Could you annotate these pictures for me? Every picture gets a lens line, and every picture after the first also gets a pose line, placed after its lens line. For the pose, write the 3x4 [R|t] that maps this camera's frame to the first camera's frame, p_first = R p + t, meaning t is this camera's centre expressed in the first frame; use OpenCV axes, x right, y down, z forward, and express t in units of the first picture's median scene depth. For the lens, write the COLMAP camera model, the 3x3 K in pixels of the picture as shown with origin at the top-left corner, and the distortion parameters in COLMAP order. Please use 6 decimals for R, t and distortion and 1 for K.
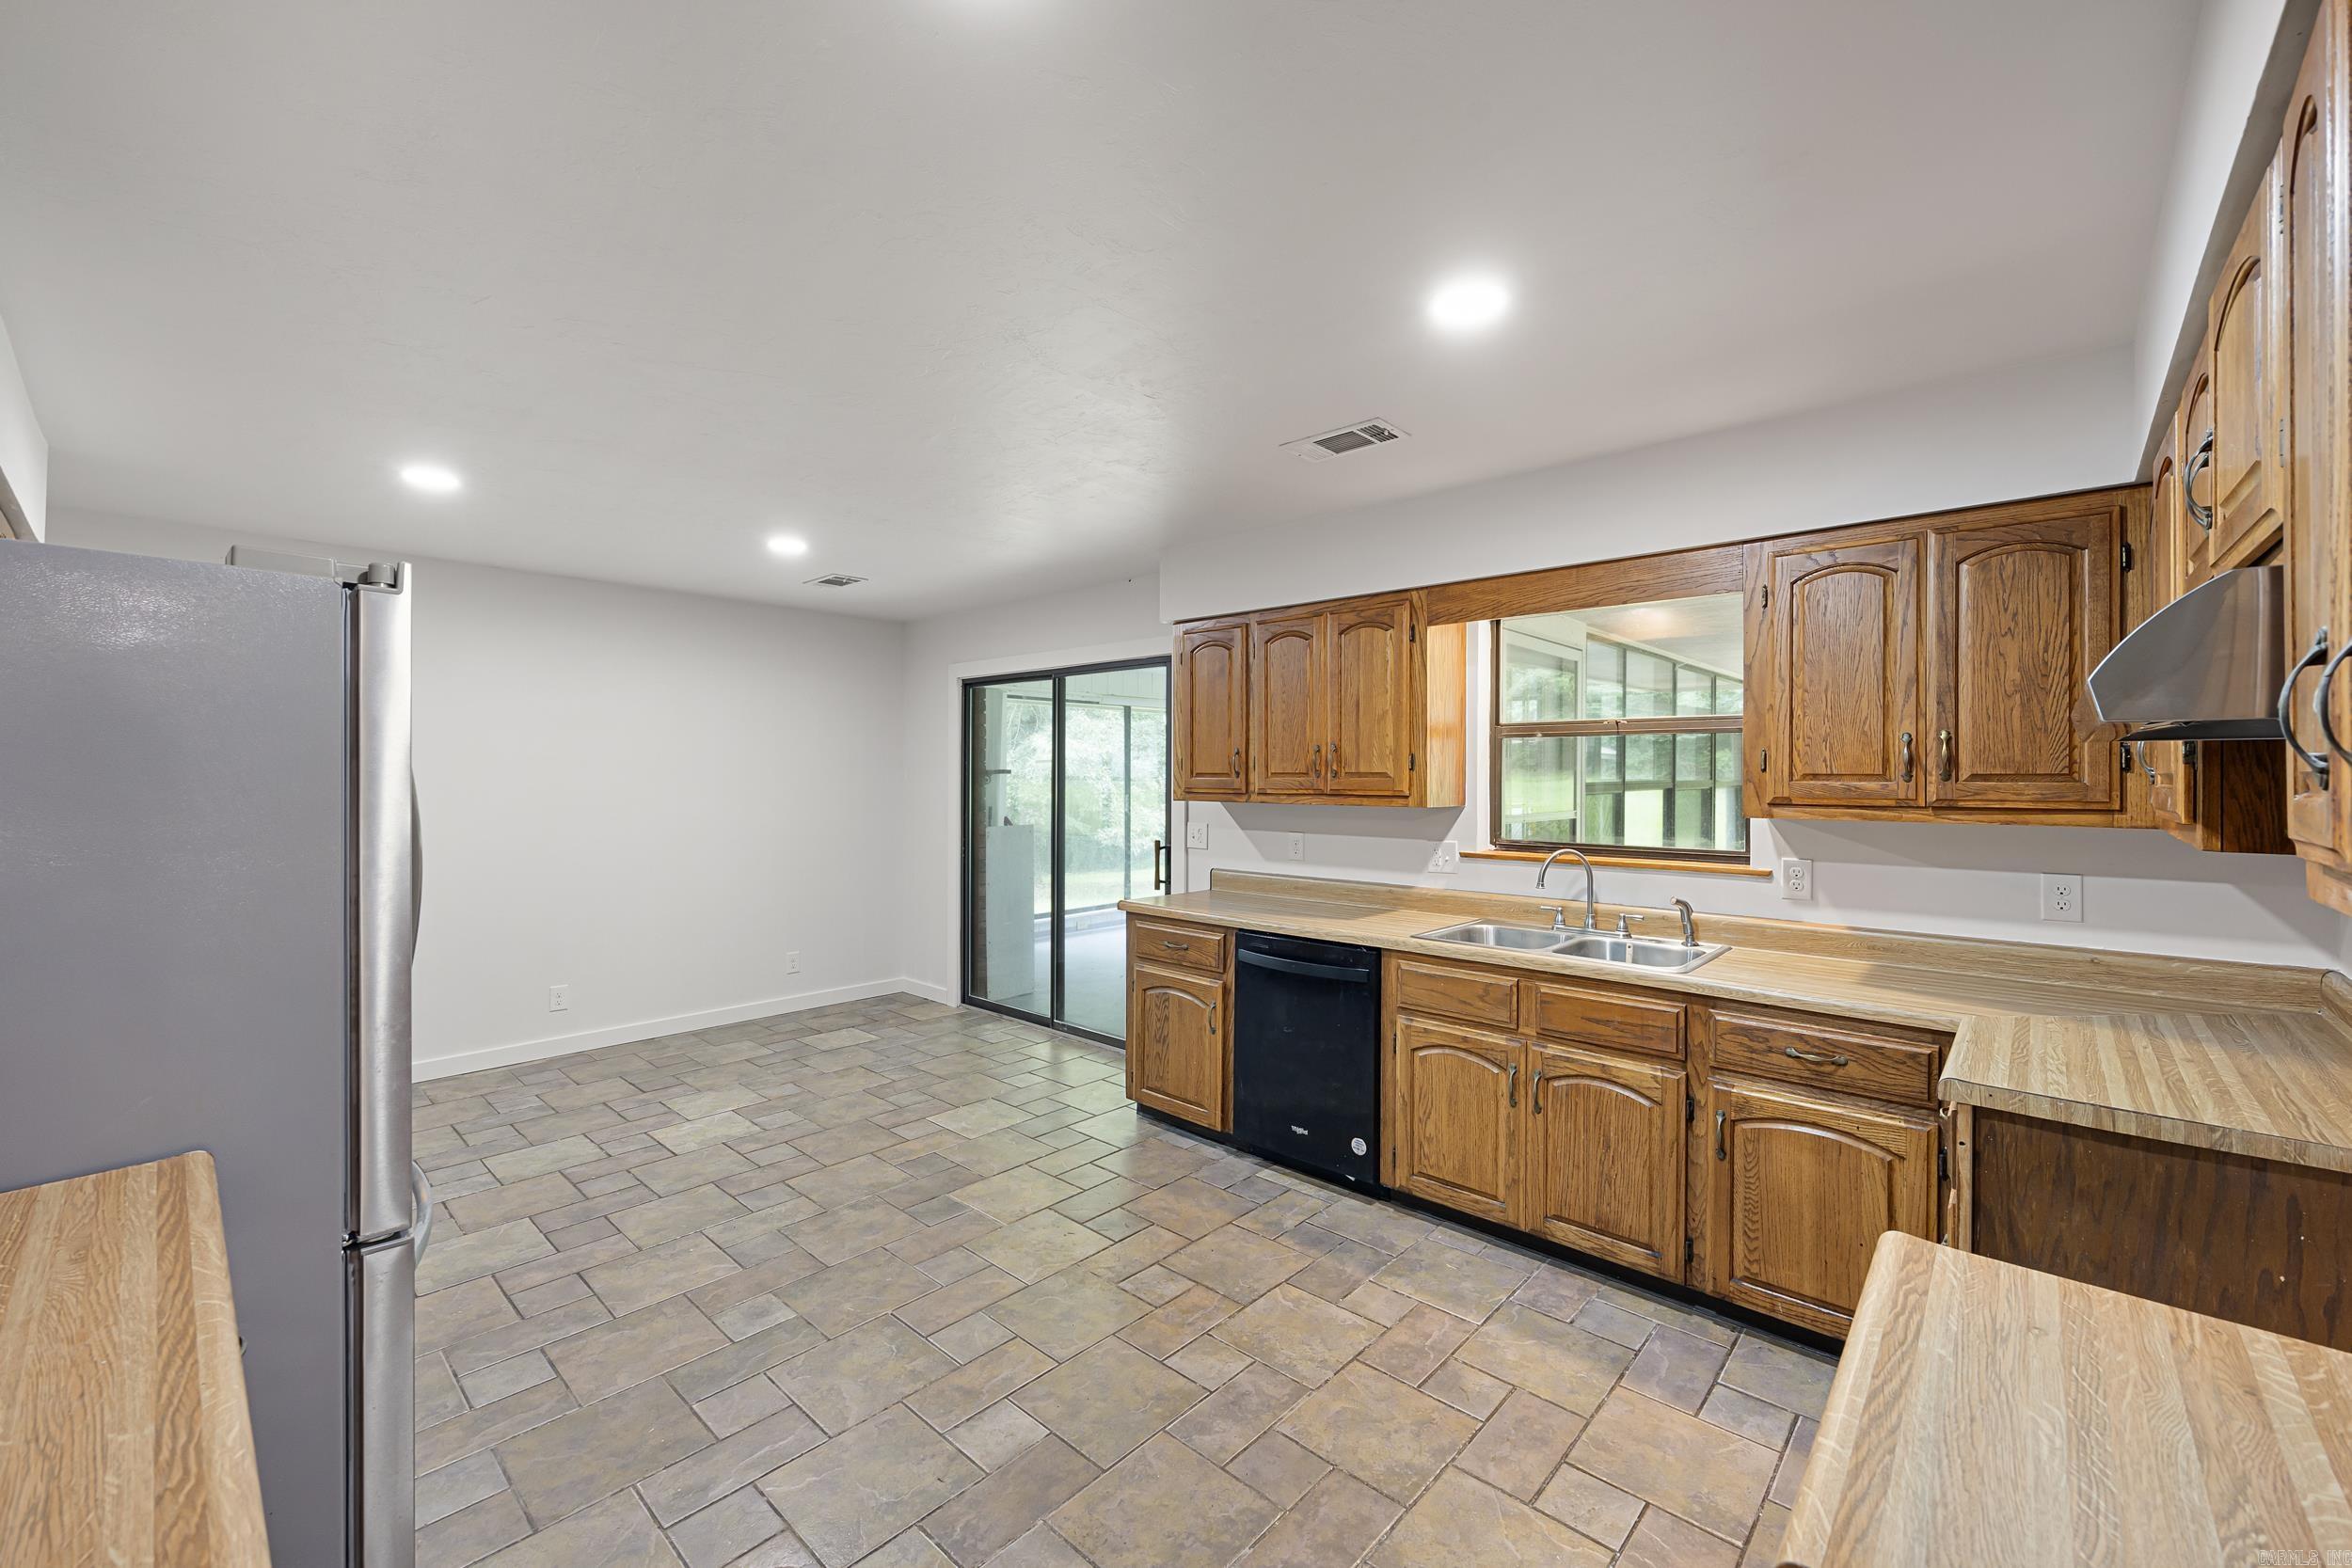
lens RADIAL K [[940.5, 0, 1188.7], [0, 940.5, 774.0], [0, 0, 1]] dist [-0.003716, 0.000245]
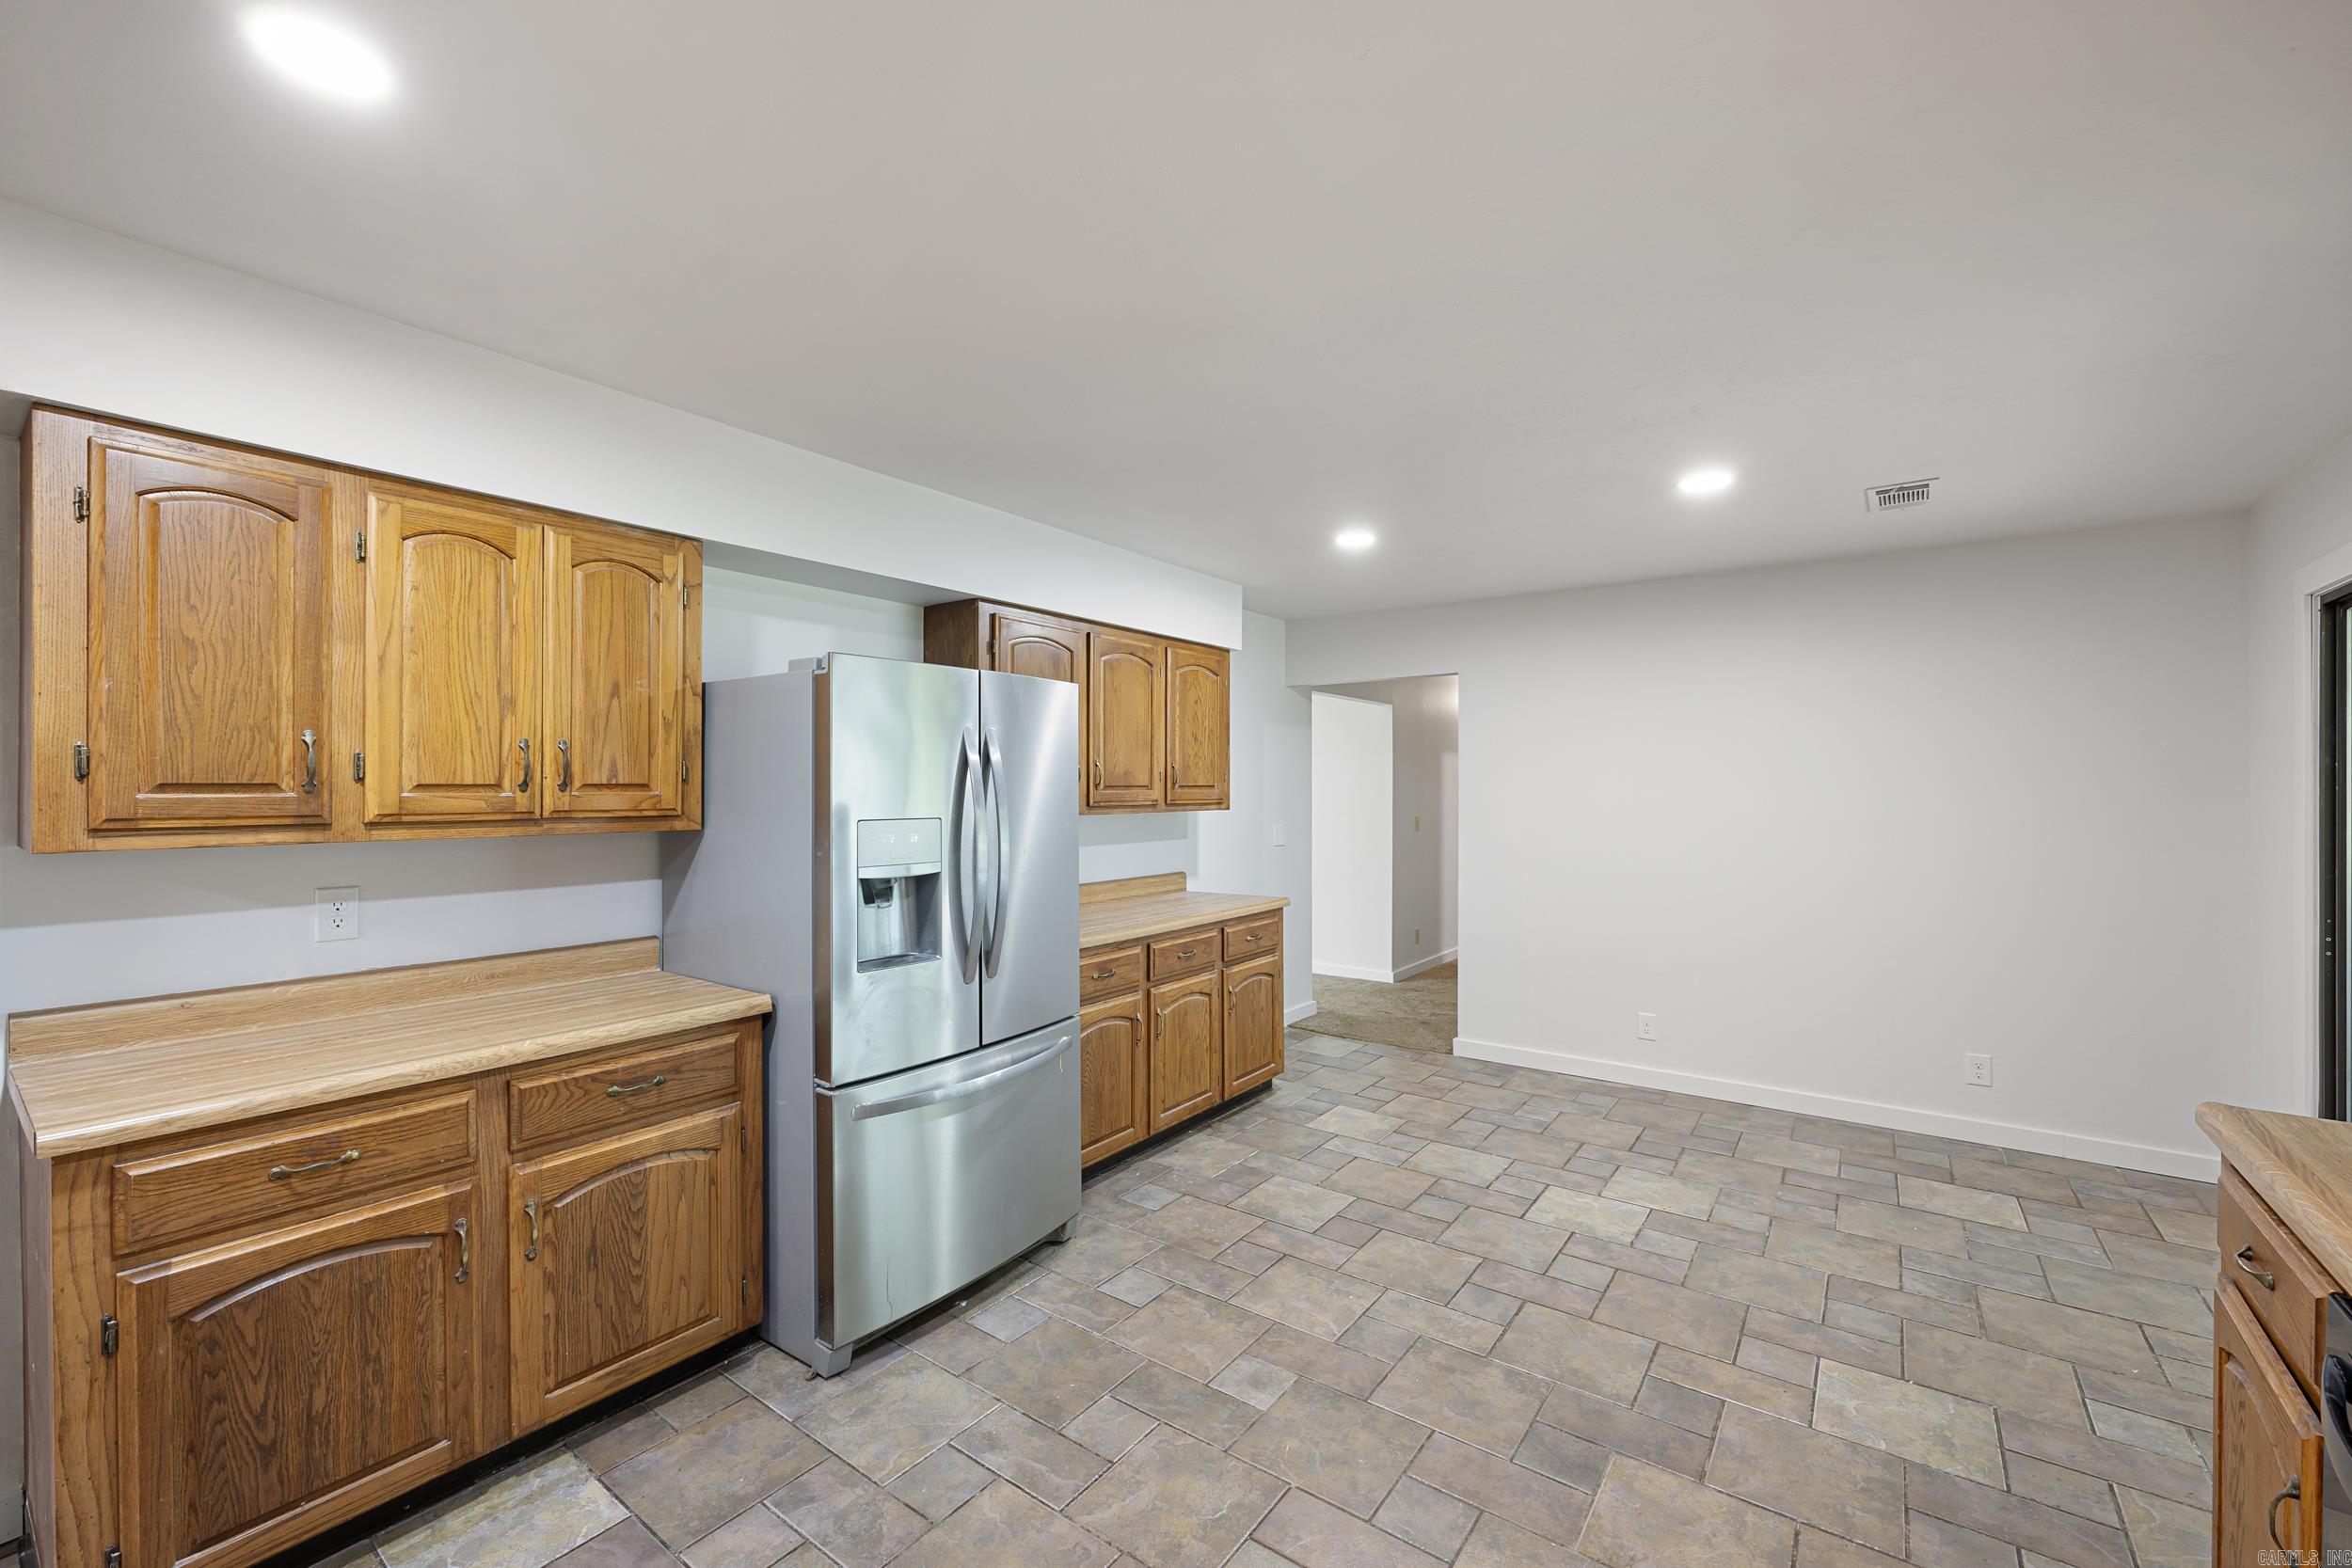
lens RADIAL K [[955.7, 0, 1176.0], [0, 955.7, 784.0], [0, 0, 1]] dist [-0.001331, -0.000010]
pose [[0.096708, -0.009233, -0.995270, 0.345784], [0.002159, 0.999957, -0.009067, 0.004614], [0.995310, -0.001272, 0.096724, 0.630143]]
